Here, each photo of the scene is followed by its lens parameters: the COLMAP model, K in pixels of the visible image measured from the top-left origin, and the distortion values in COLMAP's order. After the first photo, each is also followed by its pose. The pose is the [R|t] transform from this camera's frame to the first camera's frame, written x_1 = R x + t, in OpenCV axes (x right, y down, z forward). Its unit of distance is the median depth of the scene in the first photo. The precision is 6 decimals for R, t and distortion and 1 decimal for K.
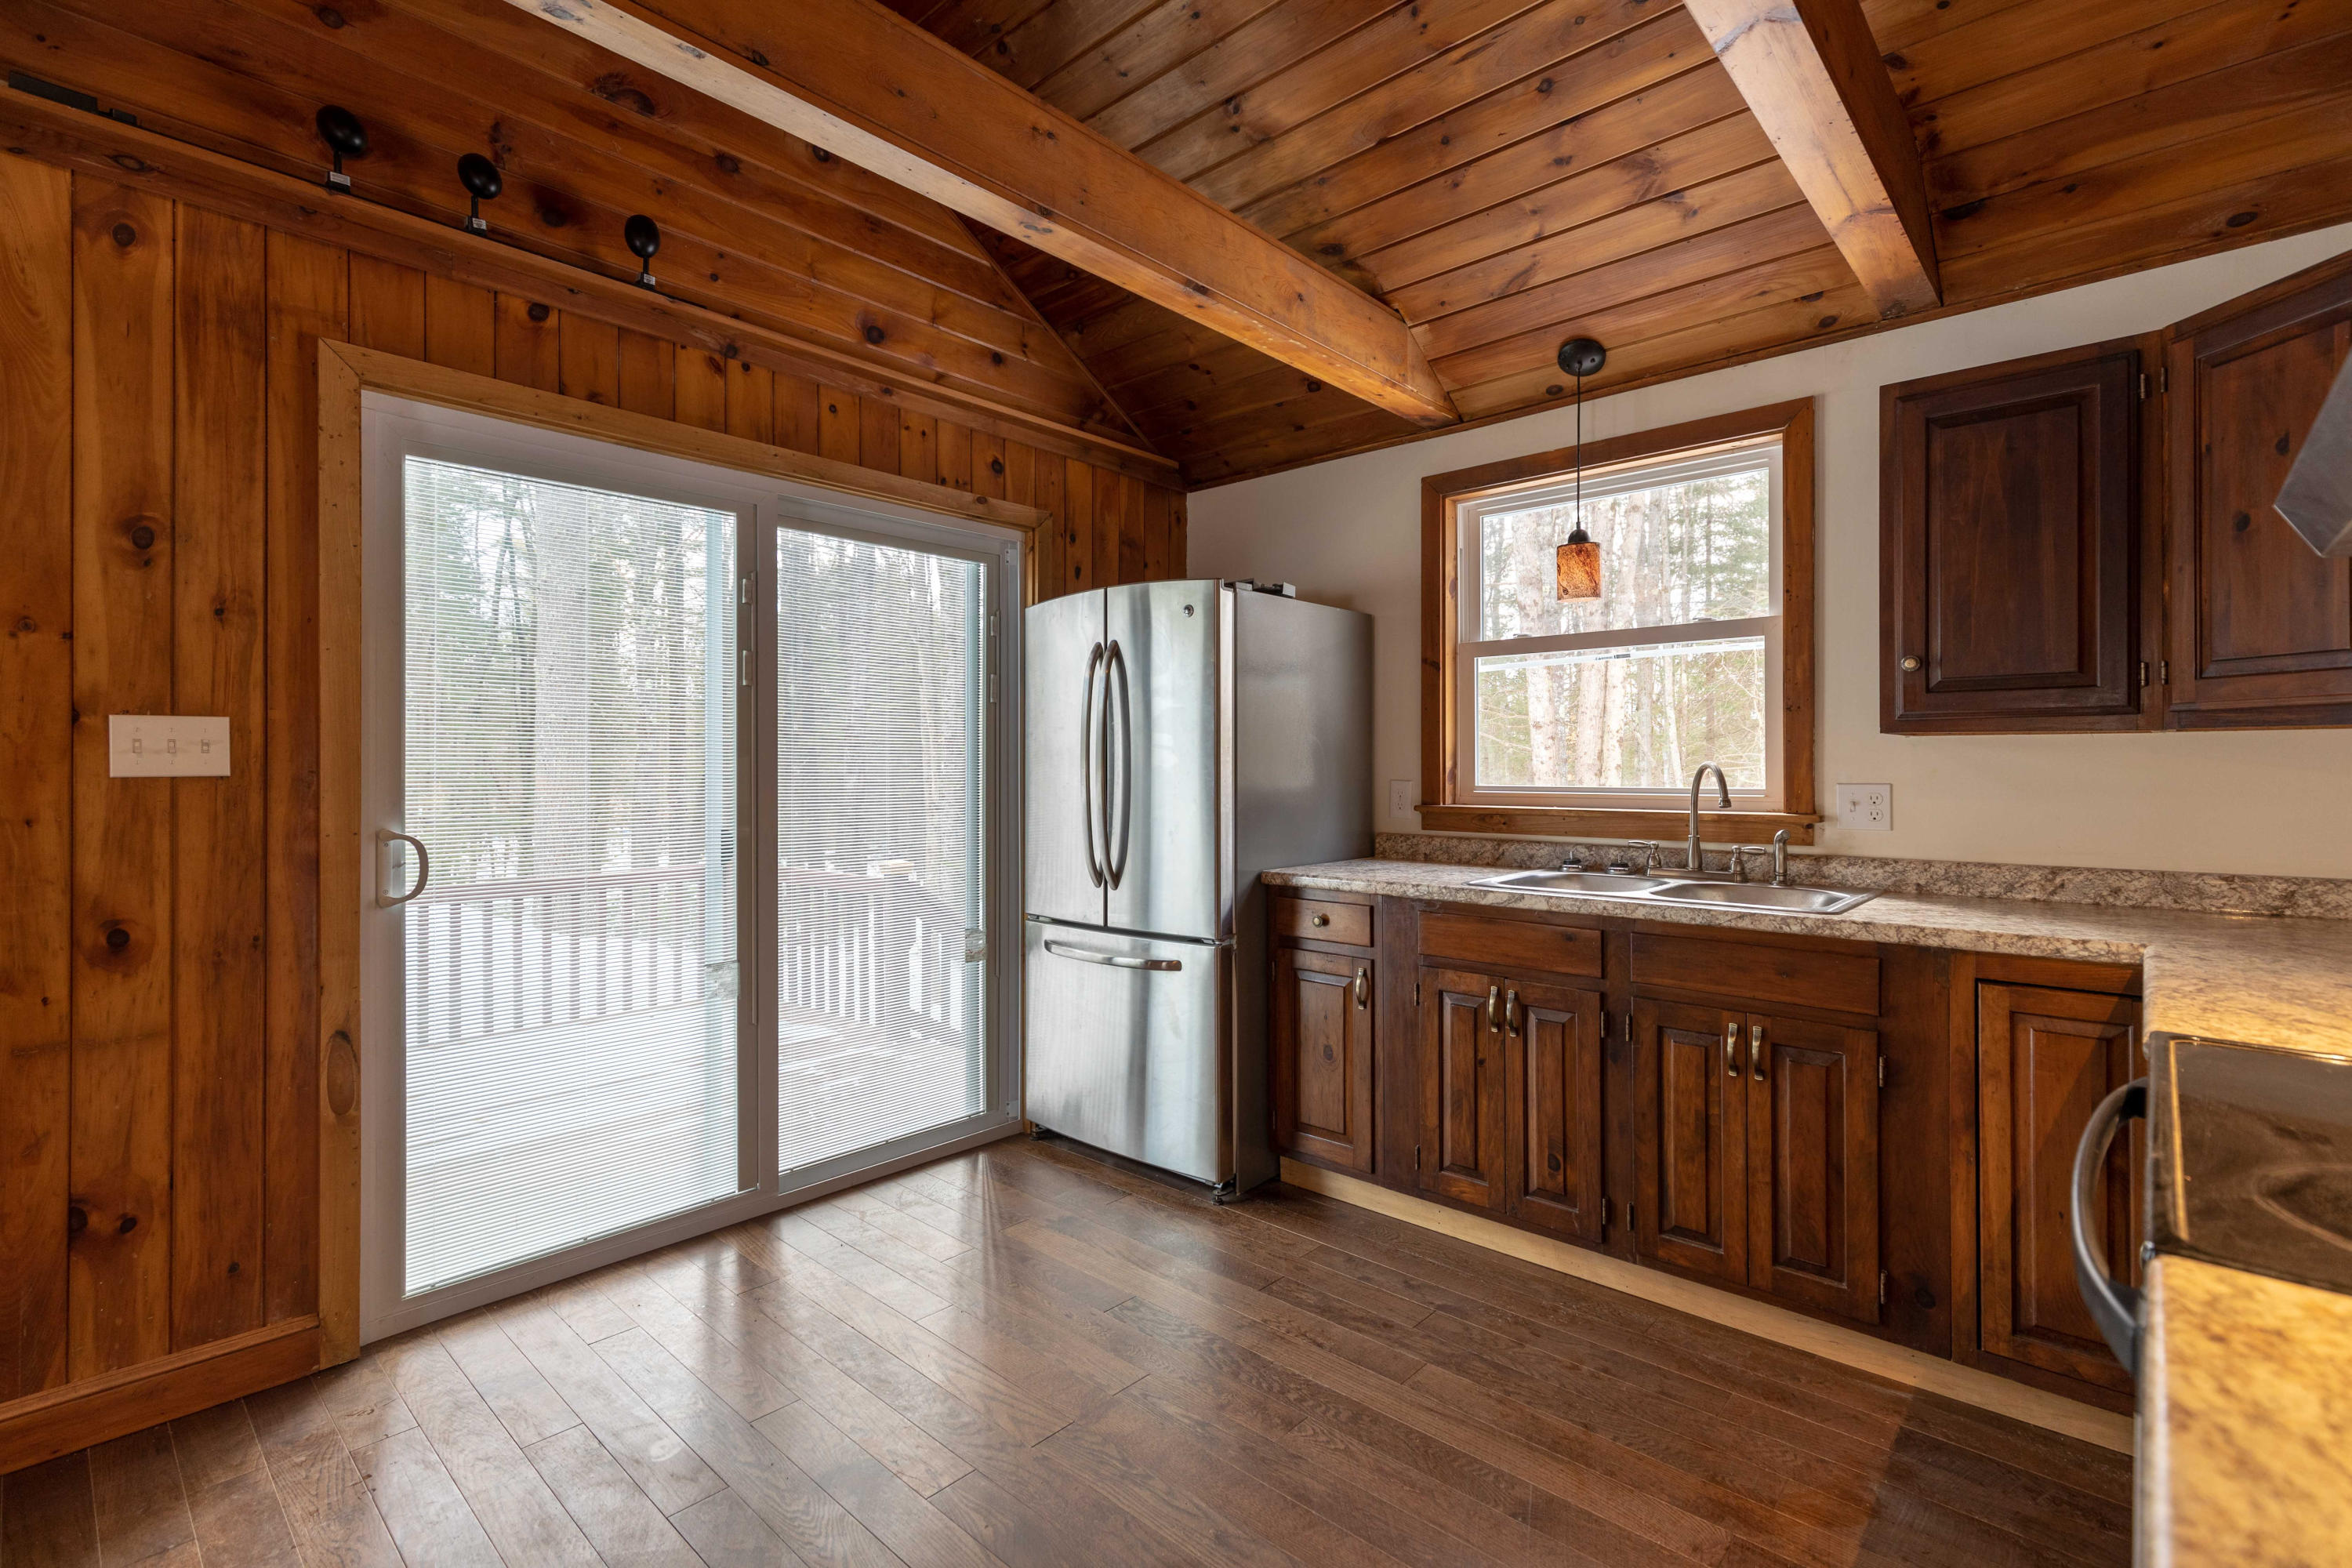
lens RADIAL K [[1059.8, 0, 1187.9], [0, 1059.8, 763.7], [0, 0, 1]] dist [0.009853, -0.002395]
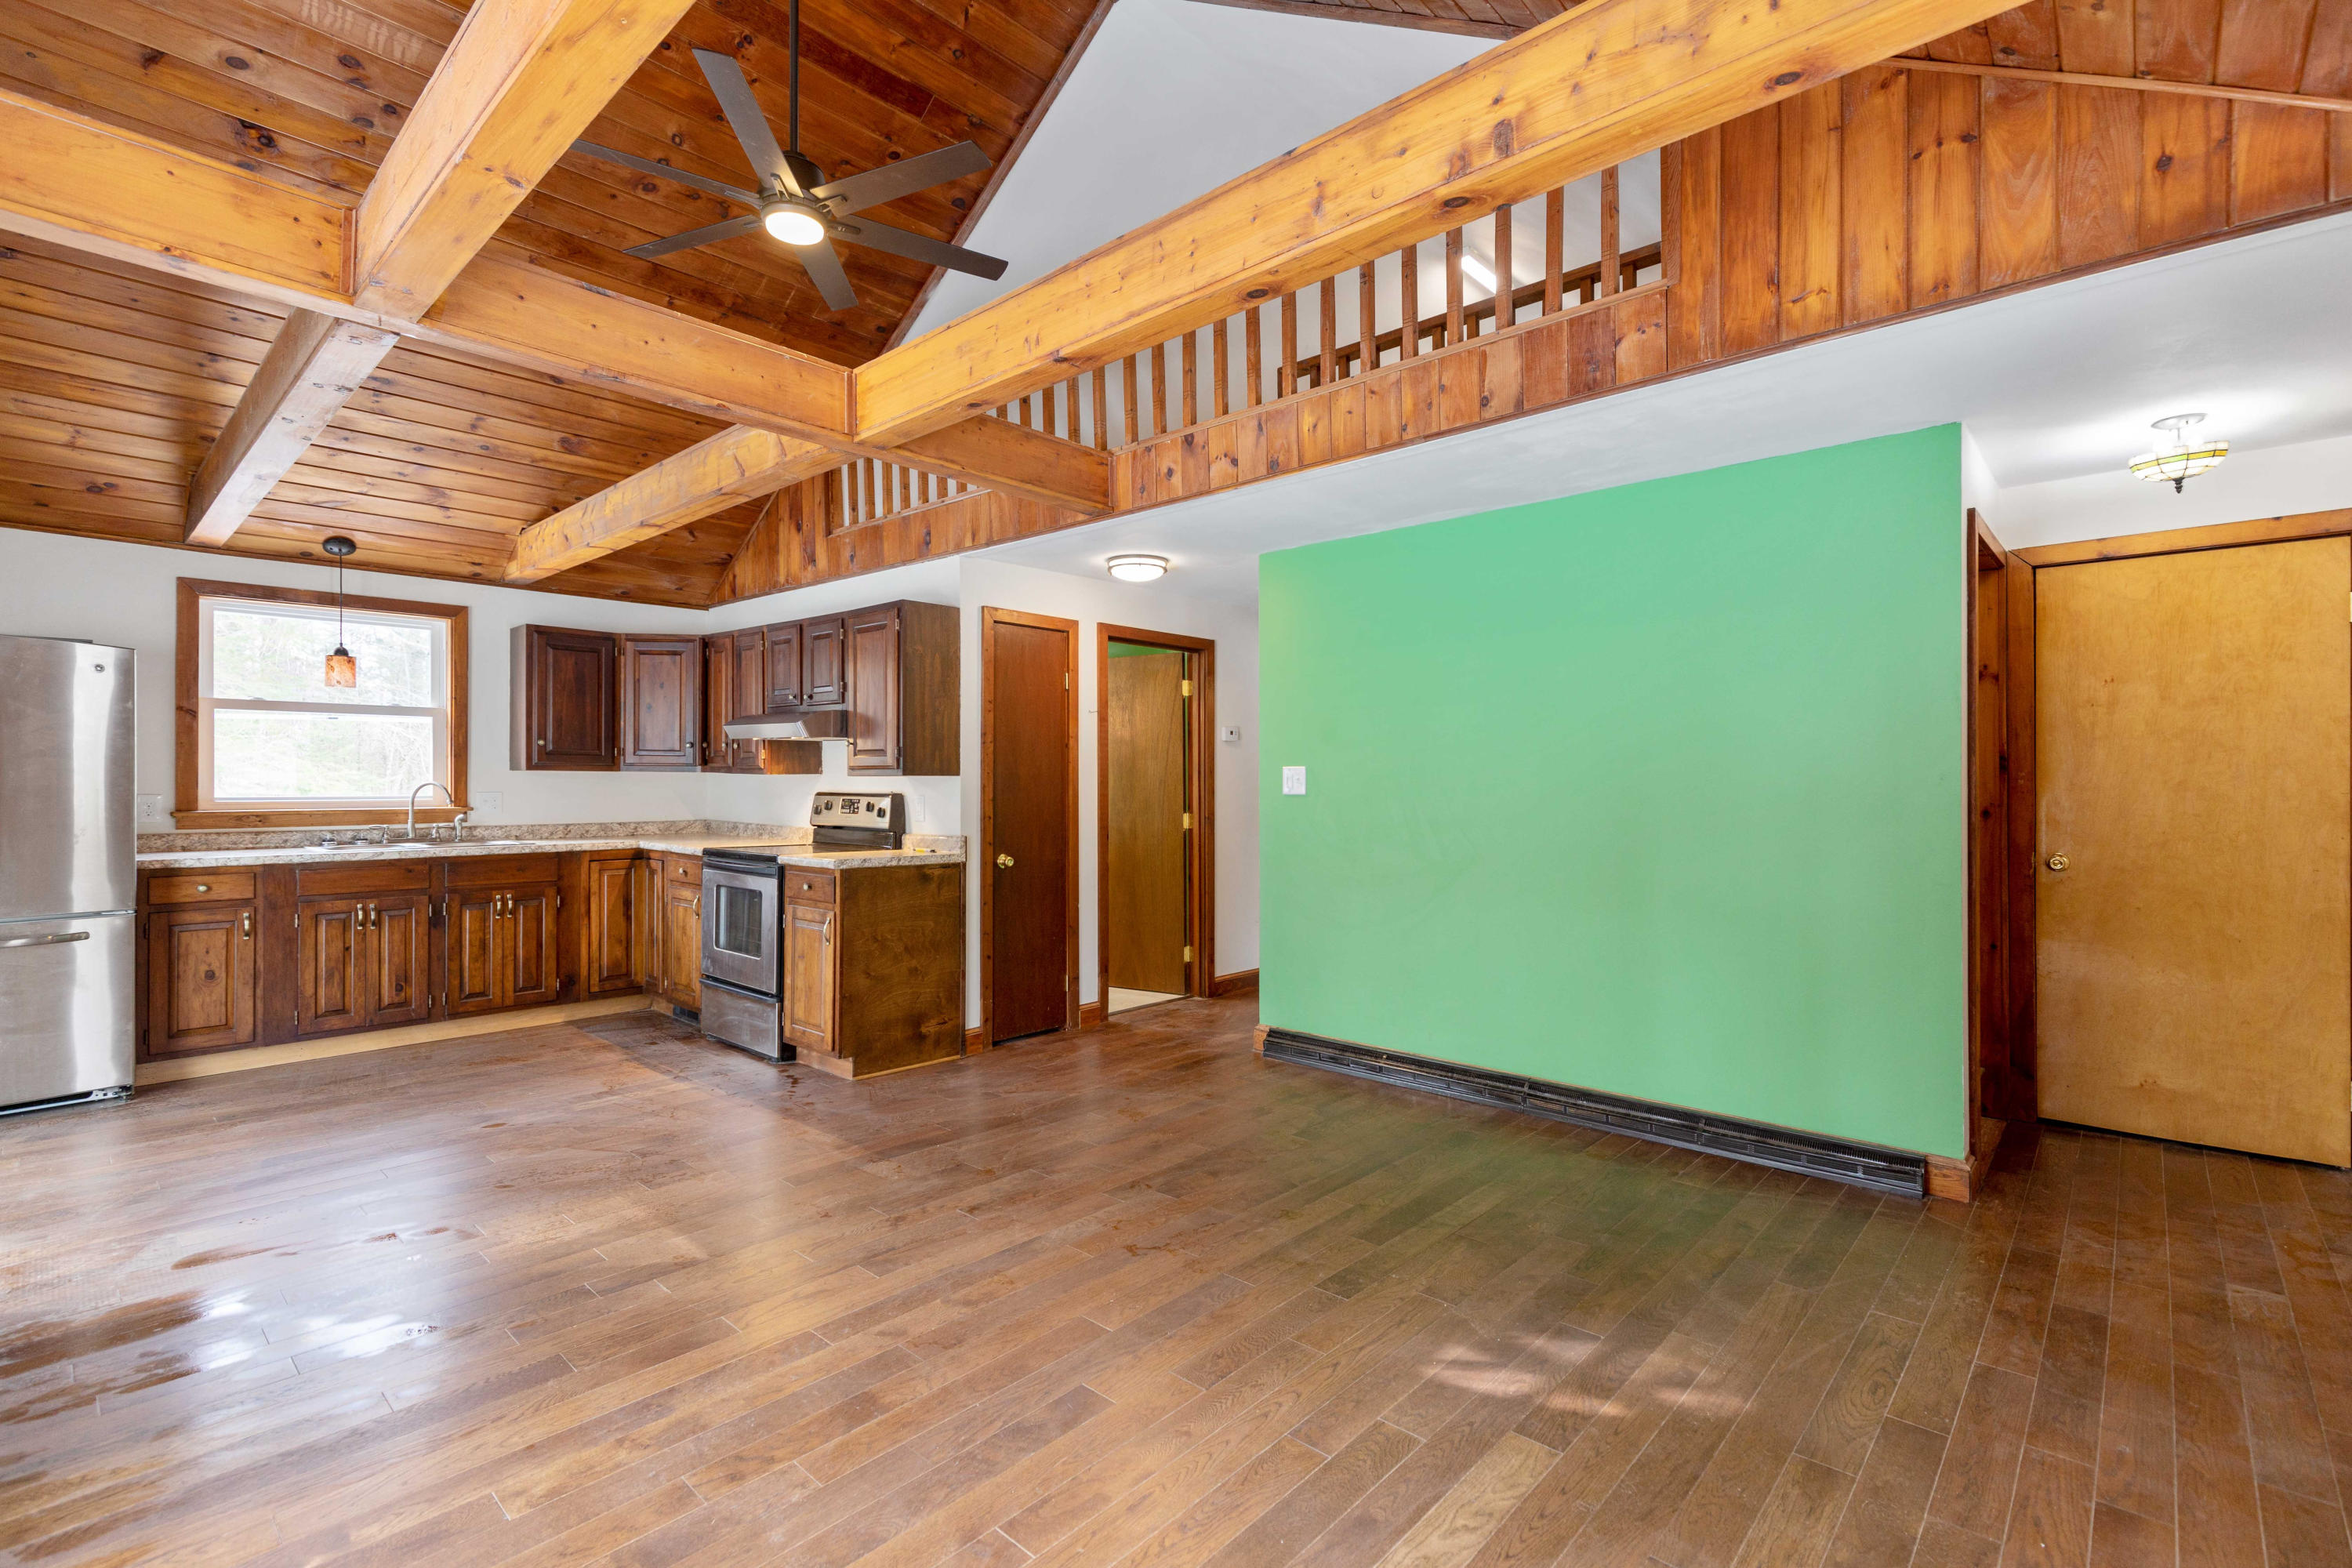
lens RADIAL K [[1059.8, 0, 1195.4], [0, 1059.8, 784.5], [0, 0, 1]] dist [0.009853, -0.002395]
pose [[0.000930, -0.002976, 0.999995, -1.662220], [-0.004428, 0.999986, 0.002980, -0.010069], [-0.999990, -0.004431, 0.000917, -0.477739]]
